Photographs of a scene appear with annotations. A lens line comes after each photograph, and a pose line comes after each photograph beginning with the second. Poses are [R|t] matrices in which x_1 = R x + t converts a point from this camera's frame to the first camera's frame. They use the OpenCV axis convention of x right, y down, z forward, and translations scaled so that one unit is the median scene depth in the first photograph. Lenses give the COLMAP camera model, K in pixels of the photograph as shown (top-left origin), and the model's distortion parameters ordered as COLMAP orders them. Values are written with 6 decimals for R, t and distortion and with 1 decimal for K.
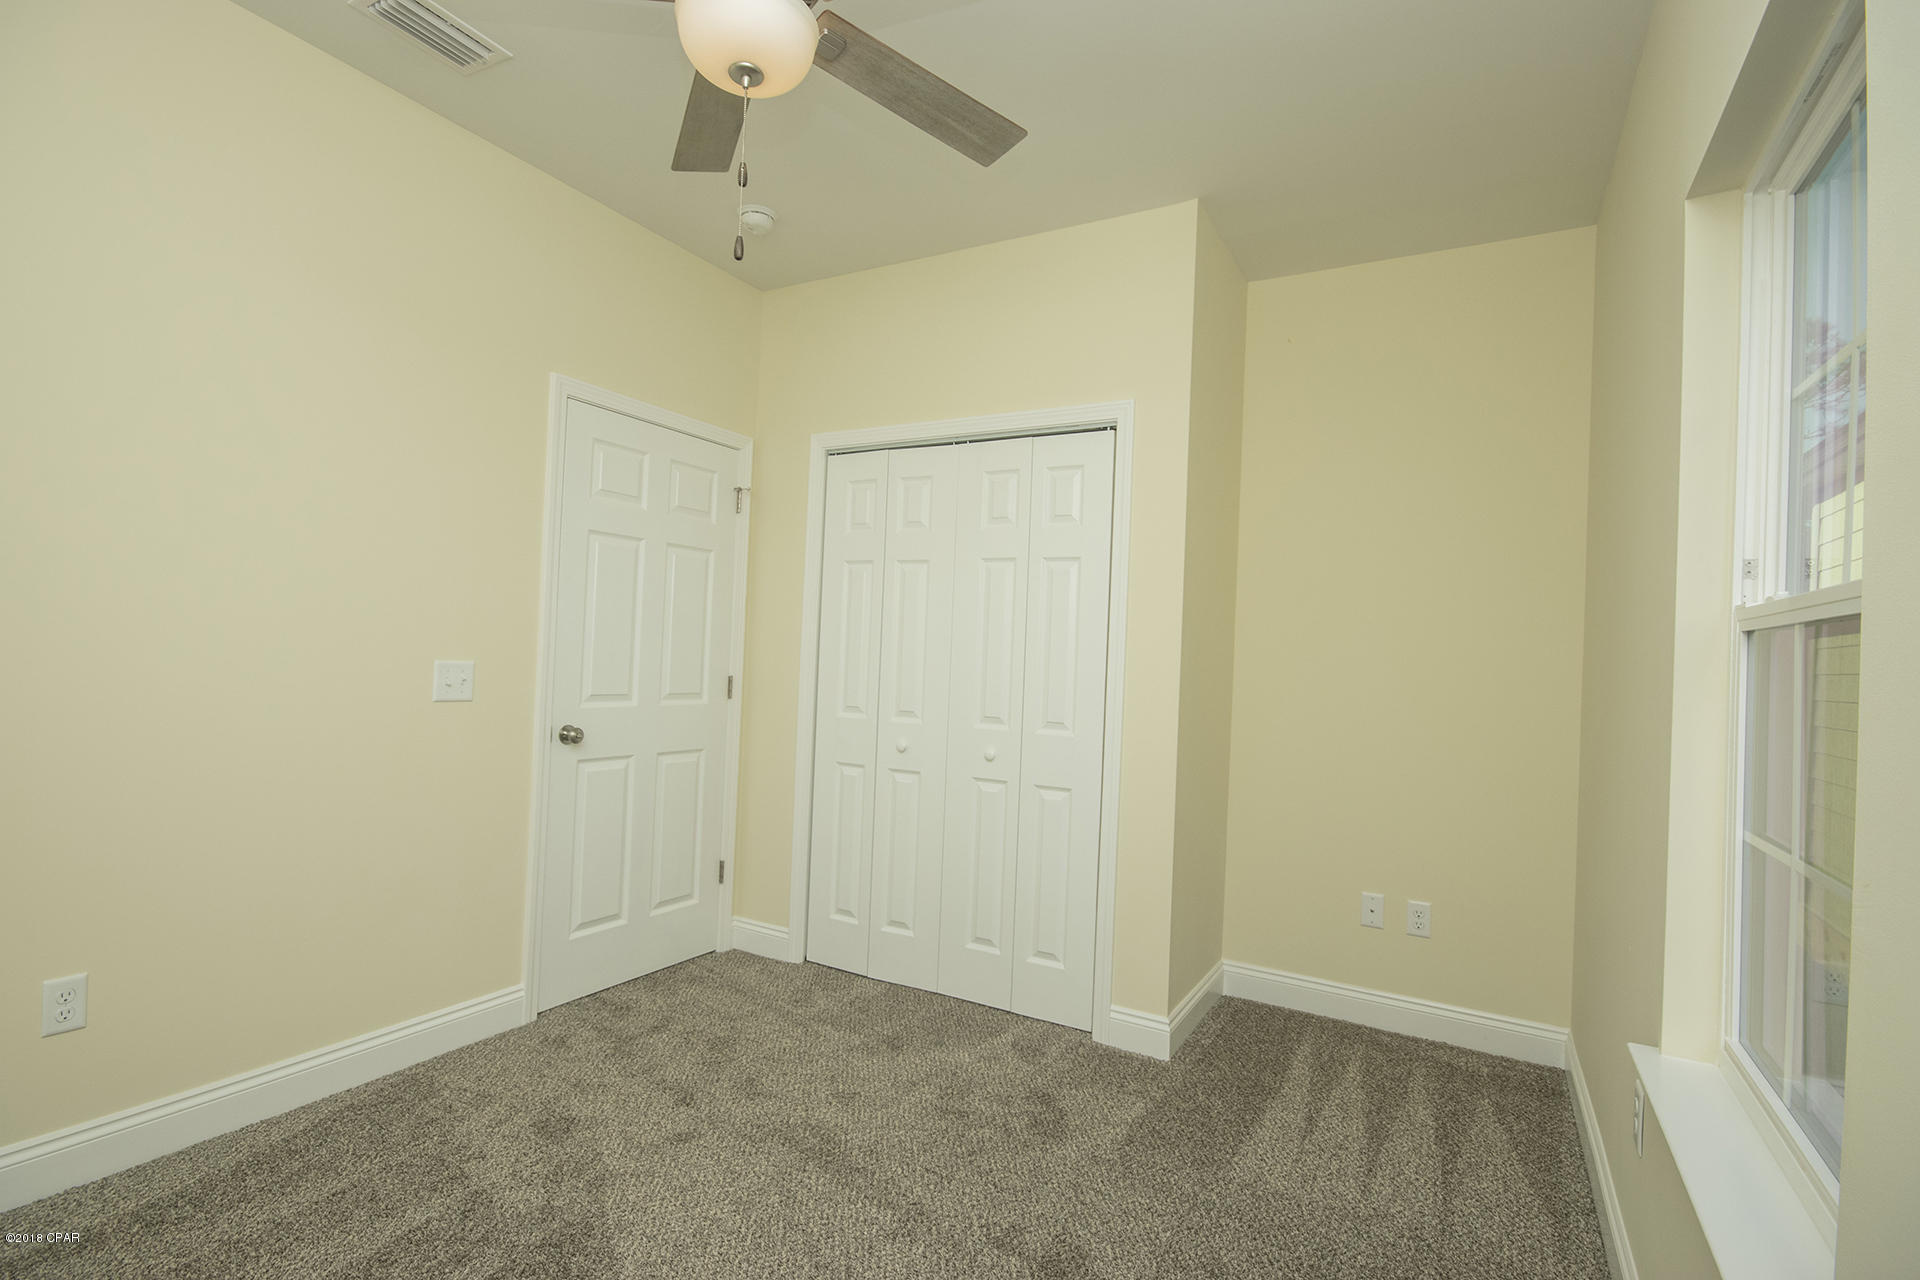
lens RADIAL K [[906.1, 0, 928.5], [0, 906.1, 642.9], [0, 0, 1]] dist [0.002949, 0.000265]
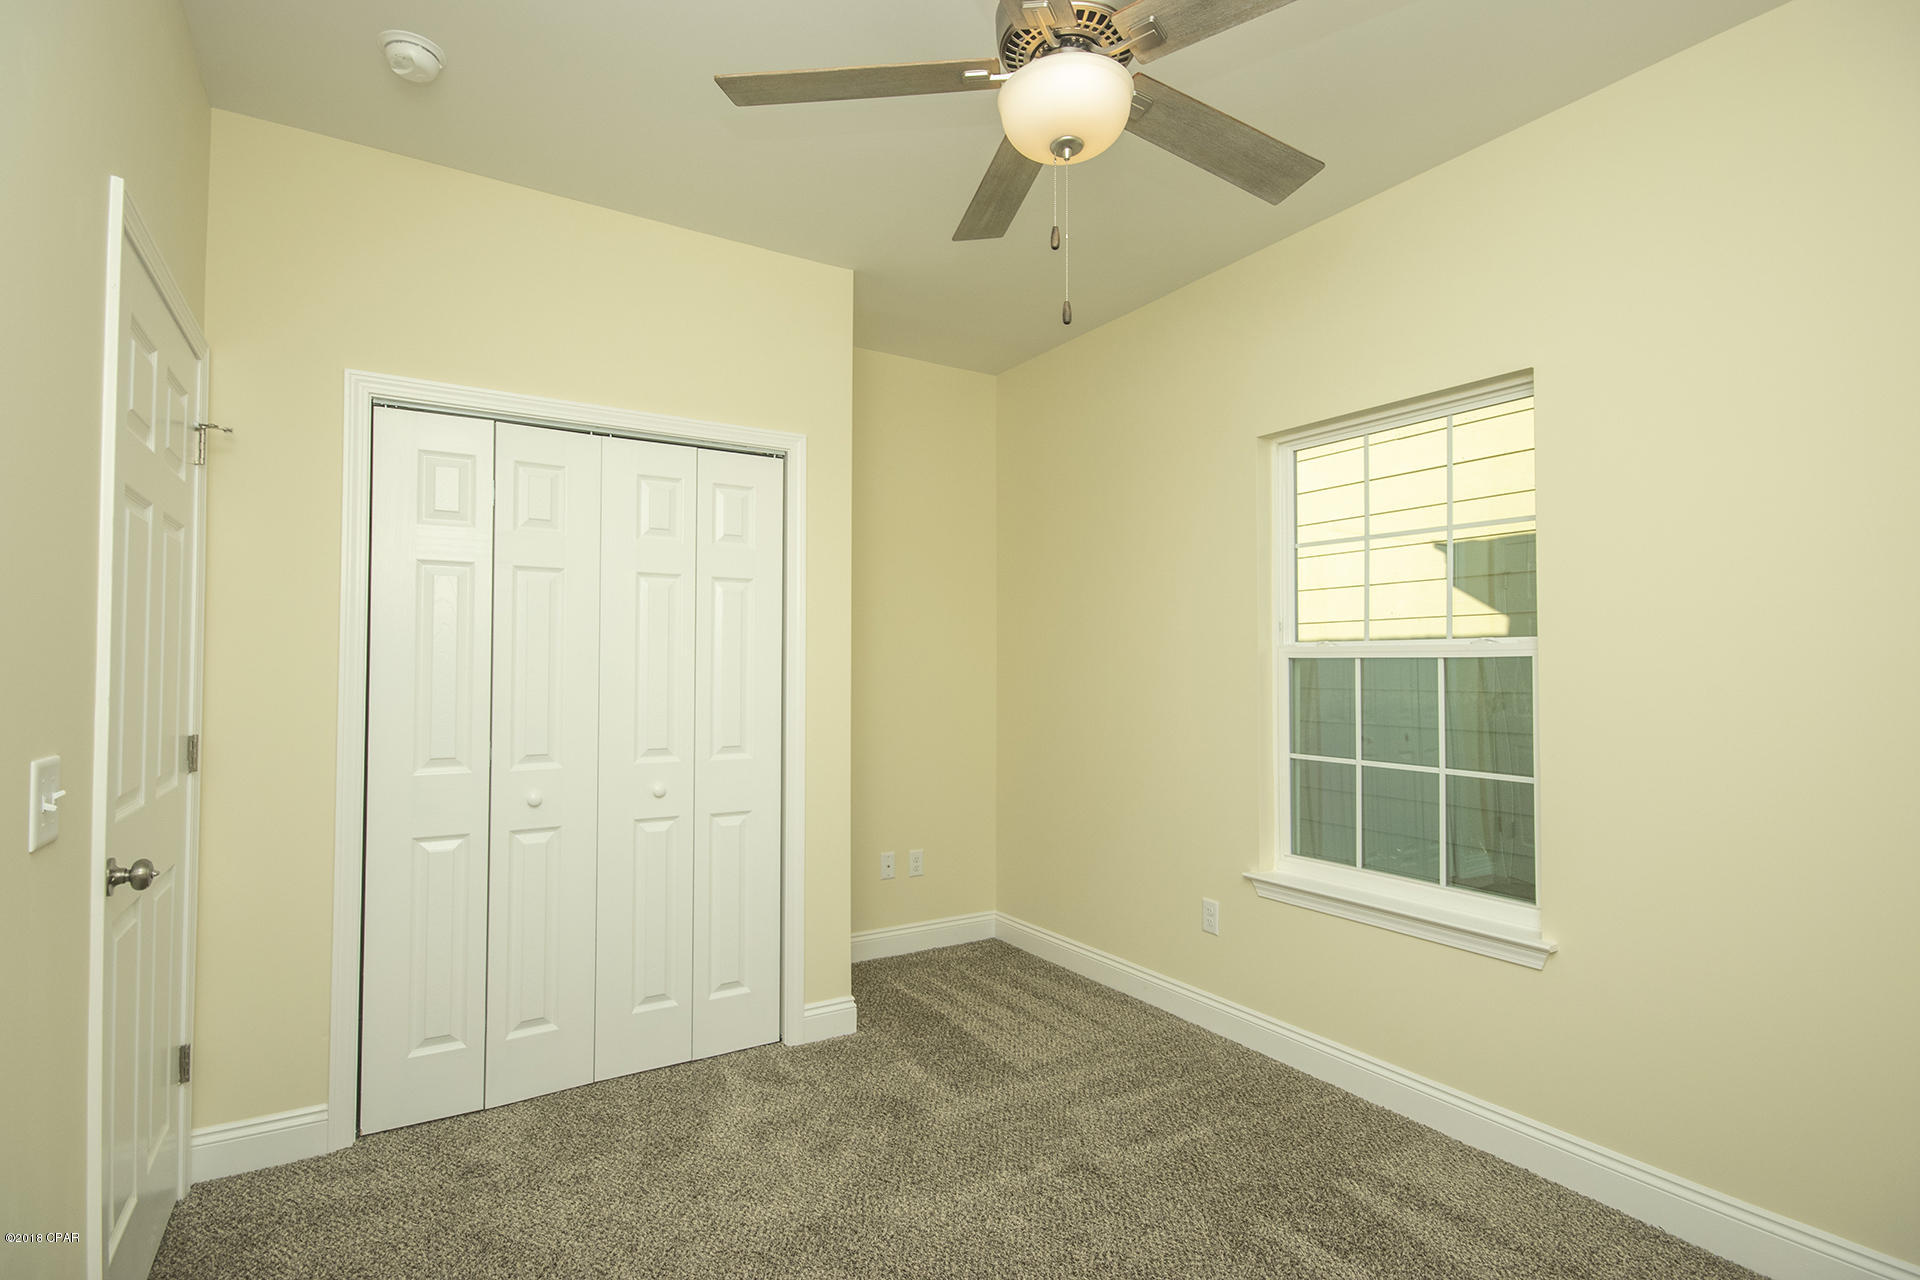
lens RADIAL K [[943.9, 0, 927.1], [0, 943.9, 635.1], [0, 0, 1]] dist [0.000951, -0.000666]
pose [[0.474374, -0.011658, 0.880246, -0.672592], [0.008069, 0.999928, 0.008895, -0.040485], [-0.880286, 0.002883, 0.474434, 0.337800]]
